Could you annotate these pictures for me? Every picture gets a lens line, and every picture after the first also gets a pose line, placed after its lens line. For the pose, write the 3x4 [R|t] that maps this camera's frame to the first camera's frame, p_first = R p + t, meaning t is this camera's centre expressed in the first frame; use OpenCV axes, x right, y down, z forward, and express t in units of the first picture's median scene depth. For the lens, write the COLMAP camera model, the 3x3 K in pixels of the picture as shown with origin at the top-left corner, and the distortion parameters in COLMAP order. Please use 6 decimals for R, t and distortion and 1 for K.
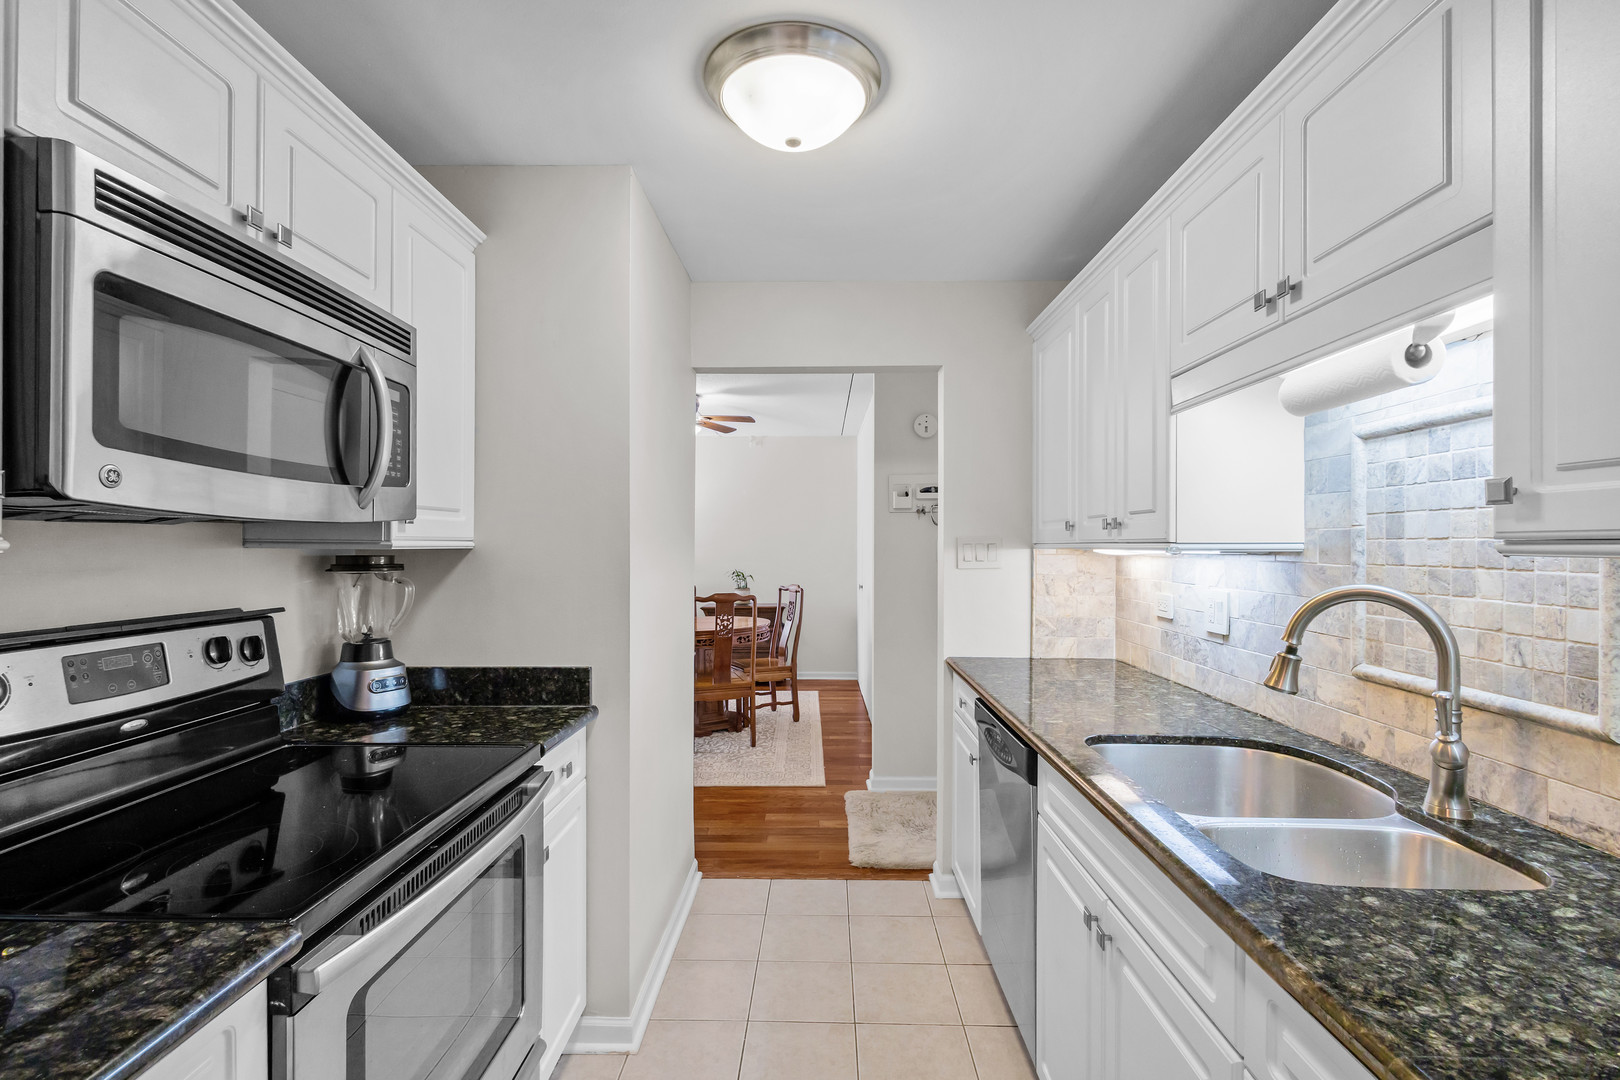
lens RADIAL K [[741.9, 0, 809.3], [0, 741.9, 546.8], [0, 0, 1]] dist [0.009267, -0.003488]
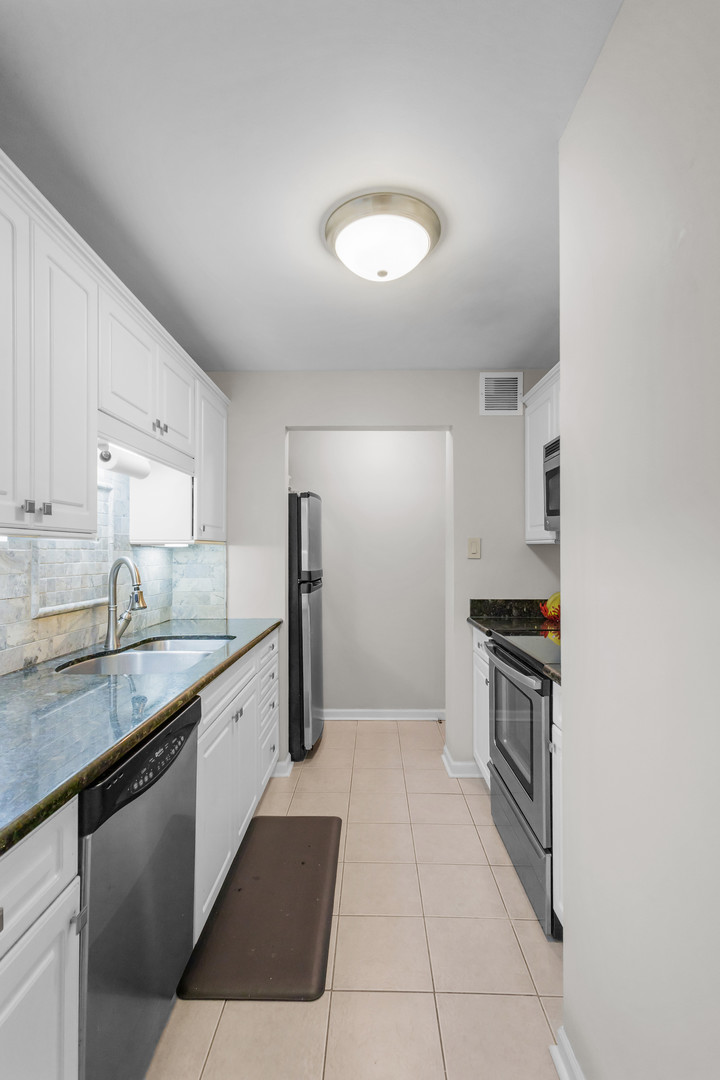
lens RADIAL K [[494.6, 0, 352.9], [0, 494.6, 548.0], [0, 0, 1]] dist [0.009267, -0.003488]
pose [[-0.999718, -0.000261, 0.023728, 0.013585], [-0.000298, 0.999999, -0.001552, 0.020782], [-0.023728, -0.001559, -0.999717, 1.870378]]
